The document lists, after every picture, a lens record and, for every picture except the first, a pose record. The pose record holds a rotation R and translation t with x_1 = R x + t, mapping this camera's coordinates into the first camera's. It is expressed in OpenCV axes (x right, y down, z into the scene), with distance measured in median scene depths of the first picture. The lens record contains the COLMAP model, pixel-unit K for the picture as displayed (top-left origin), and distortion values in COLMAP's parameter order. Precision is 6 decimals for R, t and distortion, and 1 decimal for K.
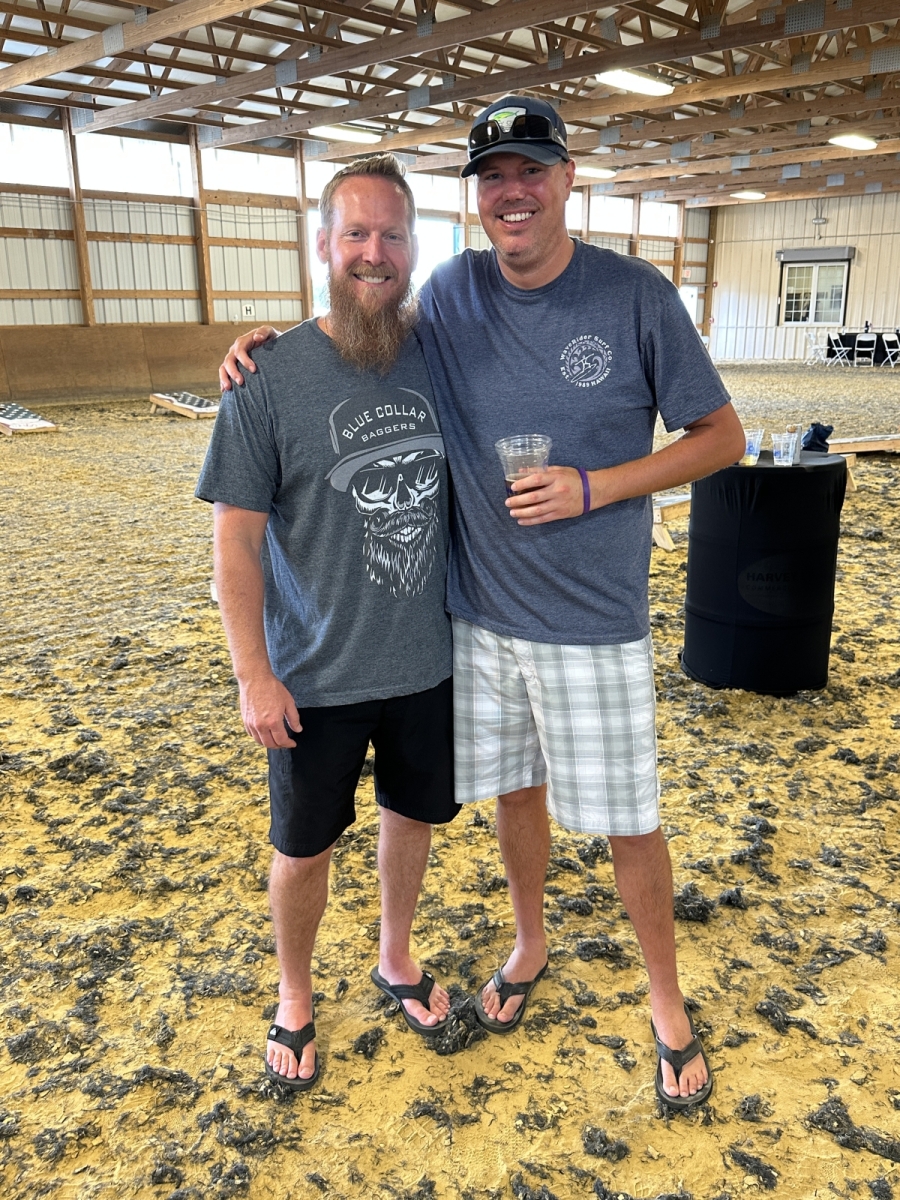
lens RADIAL K [[1019.4, 0, 441.8], [0, 1019.4, 591.7], [0, 0, 1]] dist [0.035445, -0.044241]
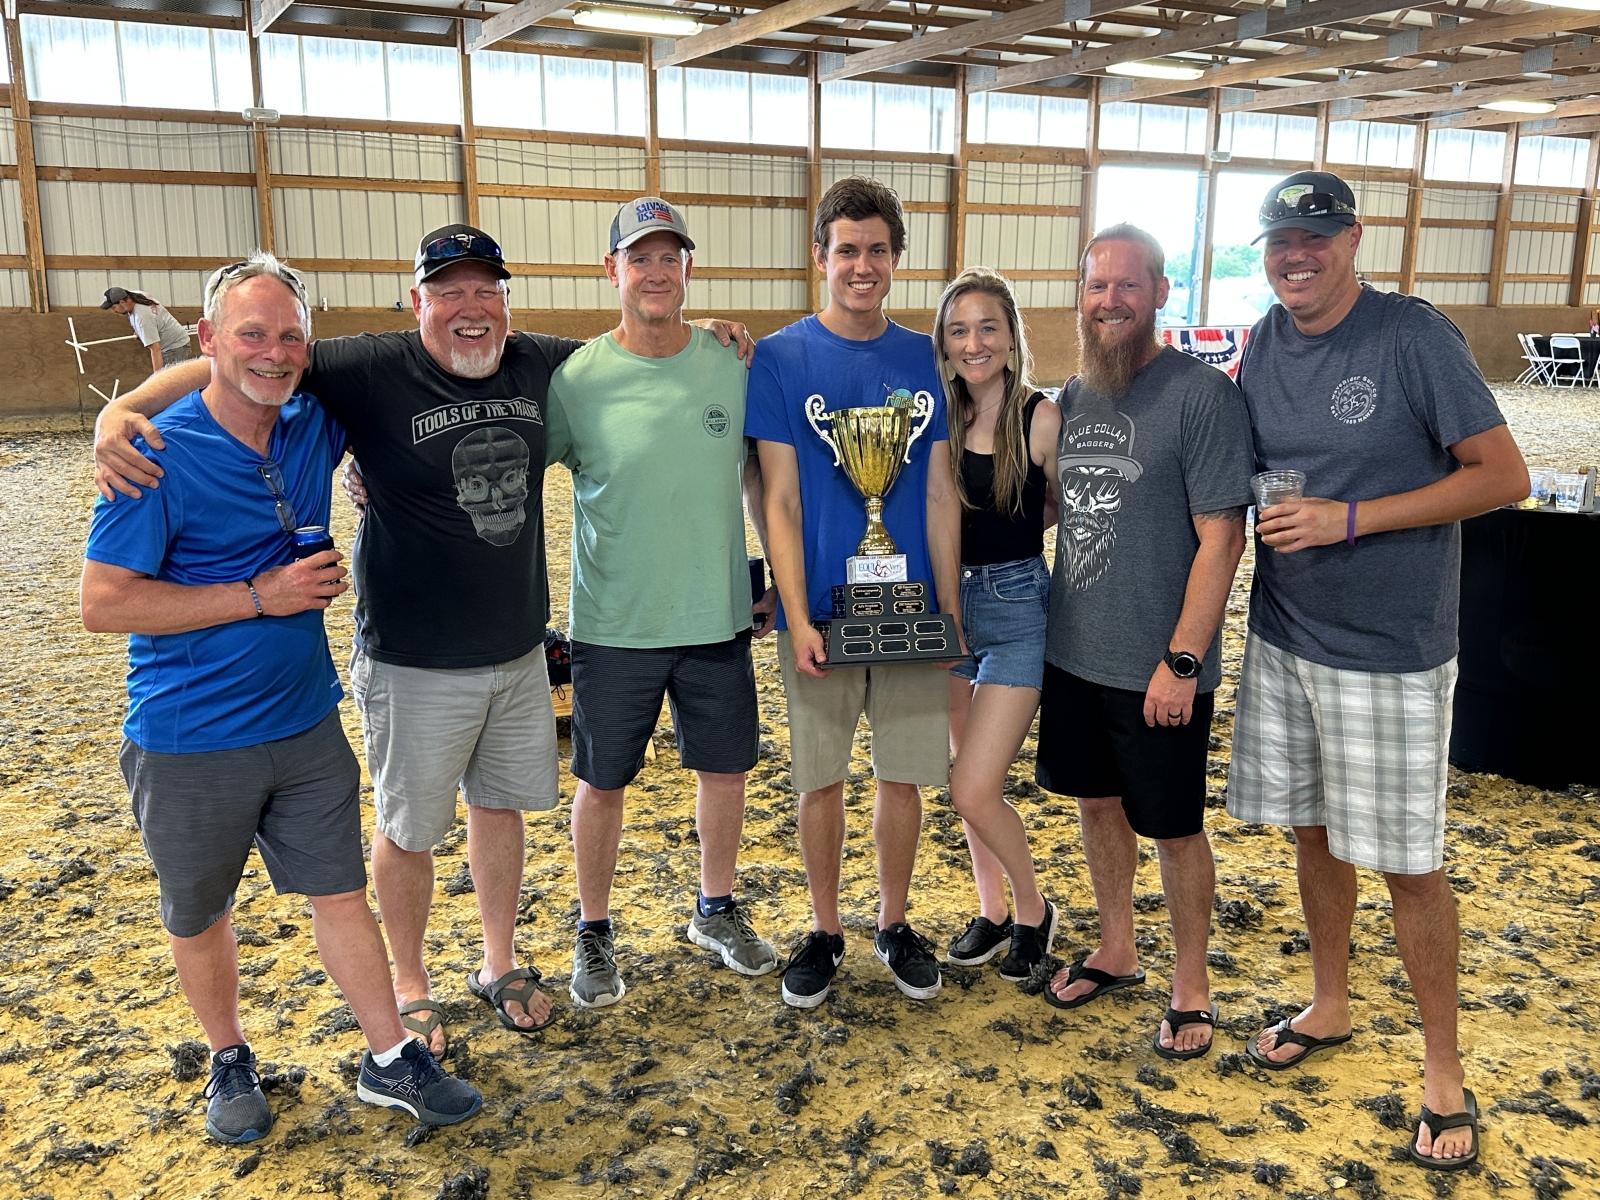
lens RADIAL K [[1440.7, 0, 812.2], [0, 1440.7, 593.0], [0, 0, 1]] dist [0.081033, -0.046102]
pose [[0.947447, 0.087092, -0.307831, 0.153951], [-0.104816, 0.993626, -0.041486, 0.072898], [0.302256, 0.071571, 0.950536, -0.415656]]
